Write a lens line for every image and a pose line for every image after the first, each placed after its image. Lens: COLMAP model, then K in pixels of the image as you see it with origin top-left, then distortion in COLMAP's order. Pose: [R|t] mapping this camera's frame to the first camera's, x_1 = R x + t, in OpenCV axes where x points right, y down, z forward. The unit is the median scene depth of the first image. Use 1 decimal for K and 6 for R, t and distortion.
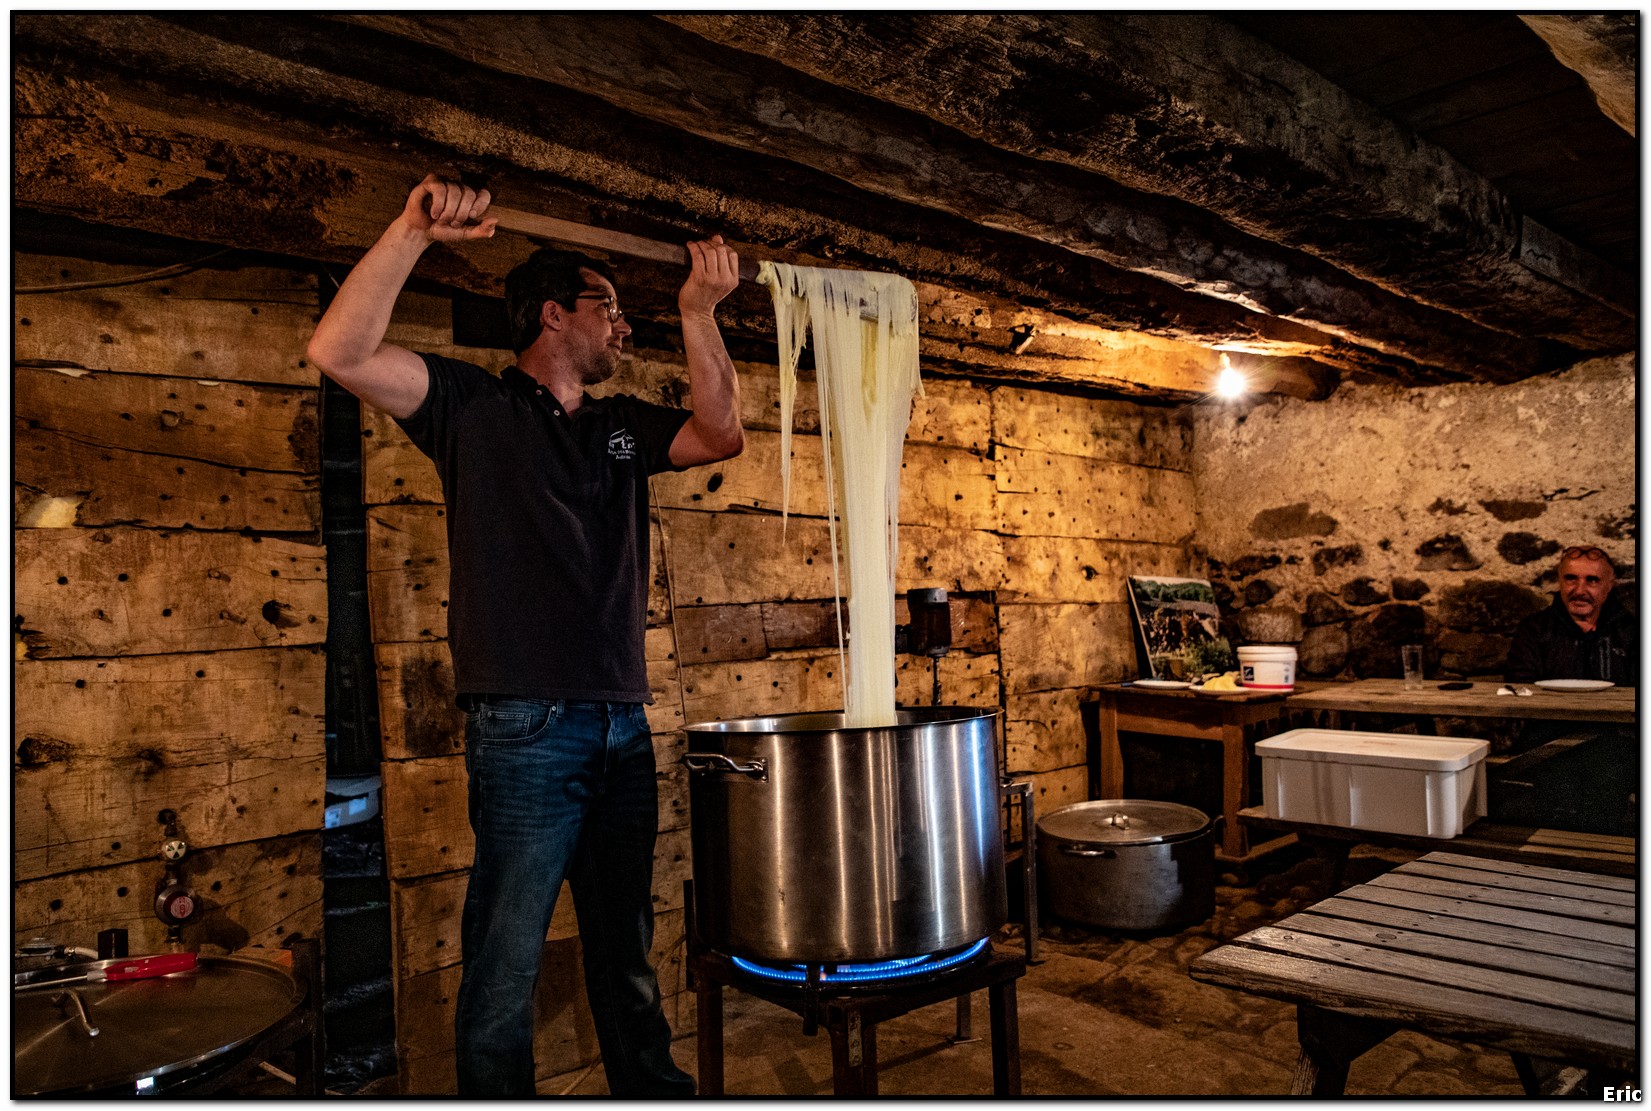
lens RADIAL K [[1184.9, 0, 830.0], [0, 1184.9, 551.8], [0, 0, 1]] dist [-0.071235, 0.032265]
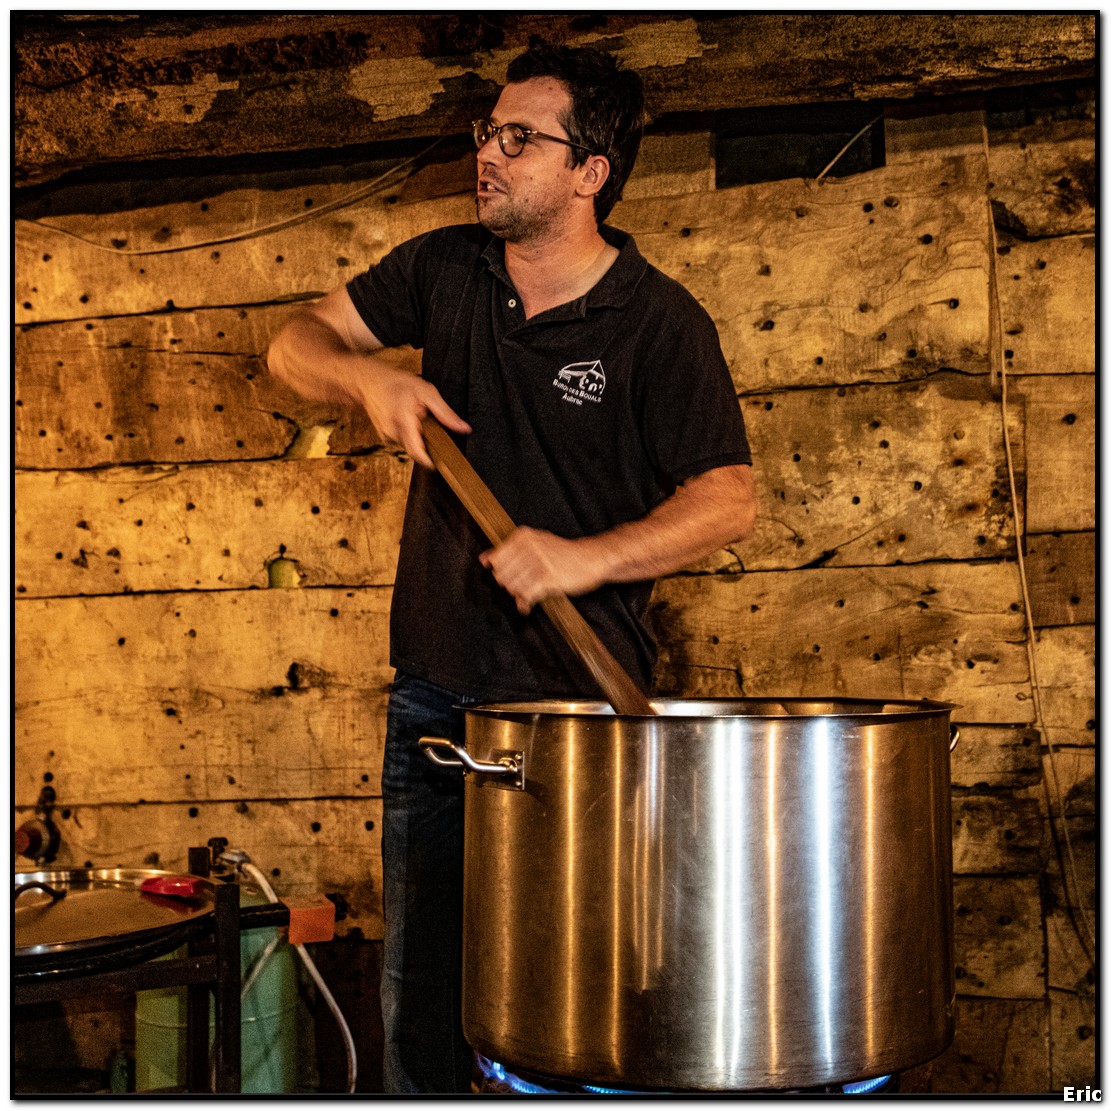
lens RADIAL K [[1619.7, 0, 645.6], [0, 1619.7, 546.5], [0, 0, 1]] dist [0.054591, 0.000000]
pose [[0.519157, 0.005356, -0.854662, 0.585111], [0.046573, 0.998317, 0.034546, 0.017477], [0.853409, -0.057739, 0.518034, 0.421764]]
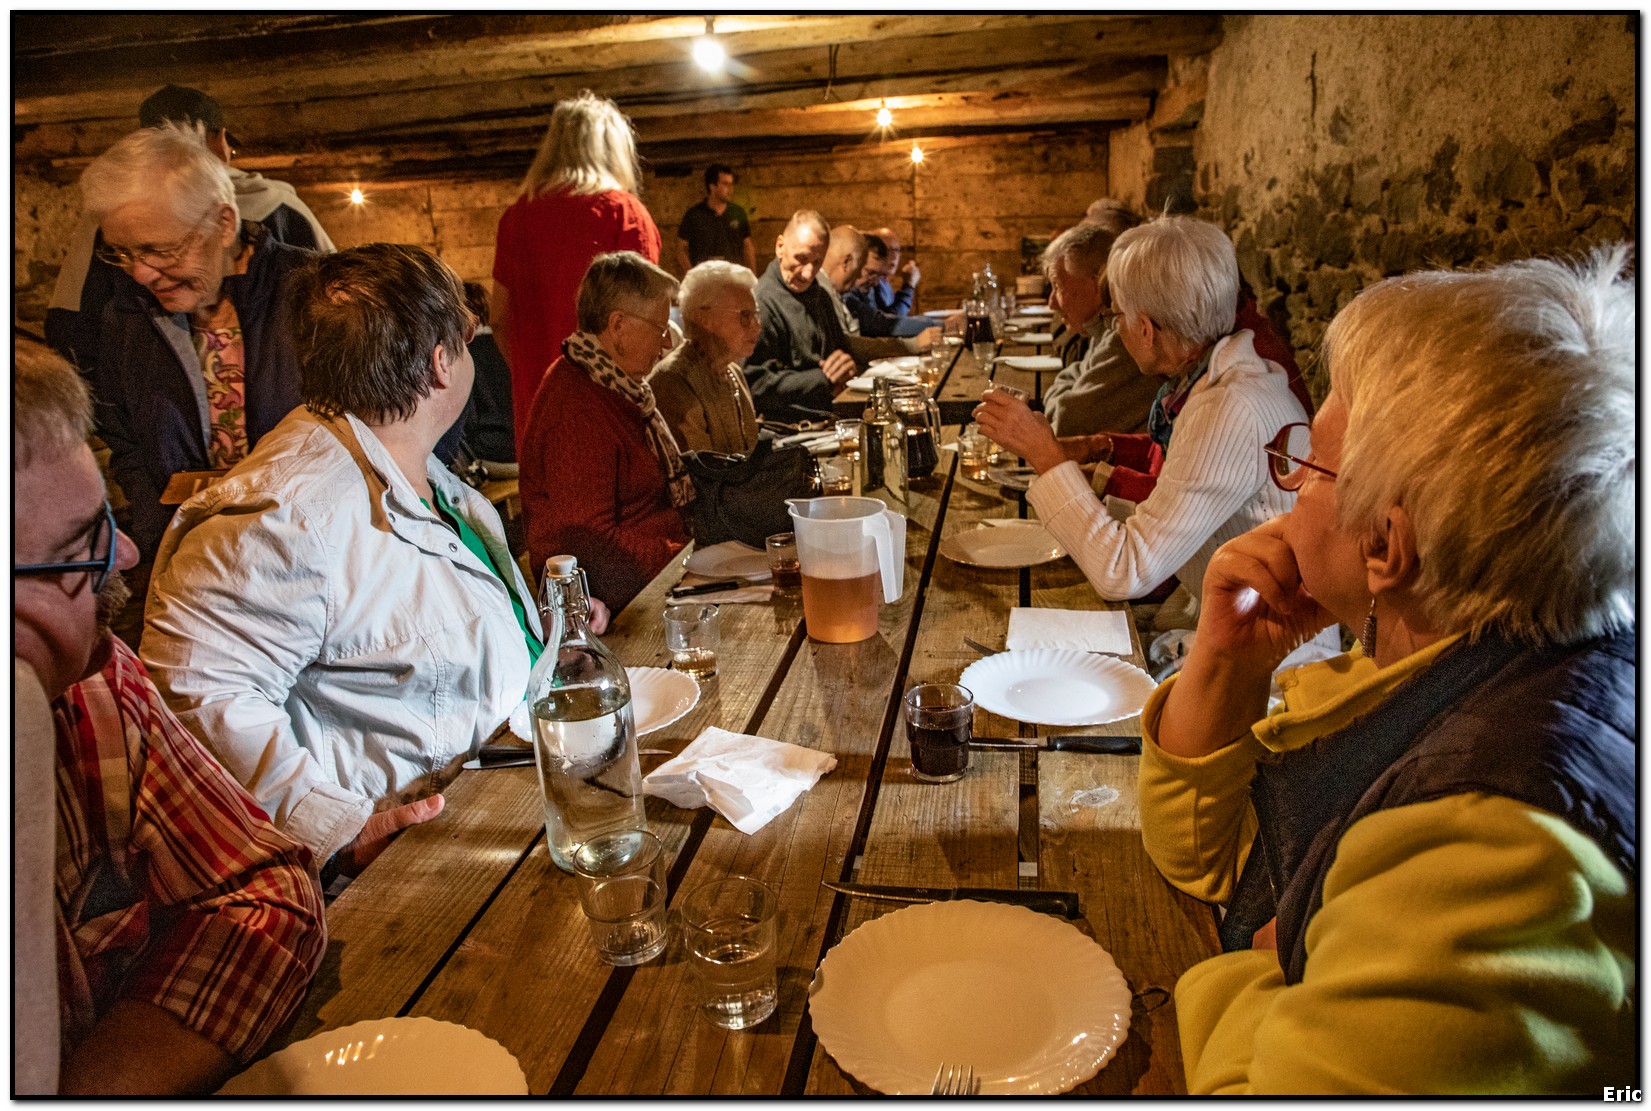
lens RADIAL K [[1184.9, 0, 829.5], [0, 1184.9, 556.6], [0, 0, 1]] dist [-0.071235, 0.032265]
pose [[0.617561, 0.216555, -0.756123, 2.828006], [0.059507, 0.945729, 0.319460, -0.202317], [0.784269, -0.242280, 0.571159, -0.785676]]
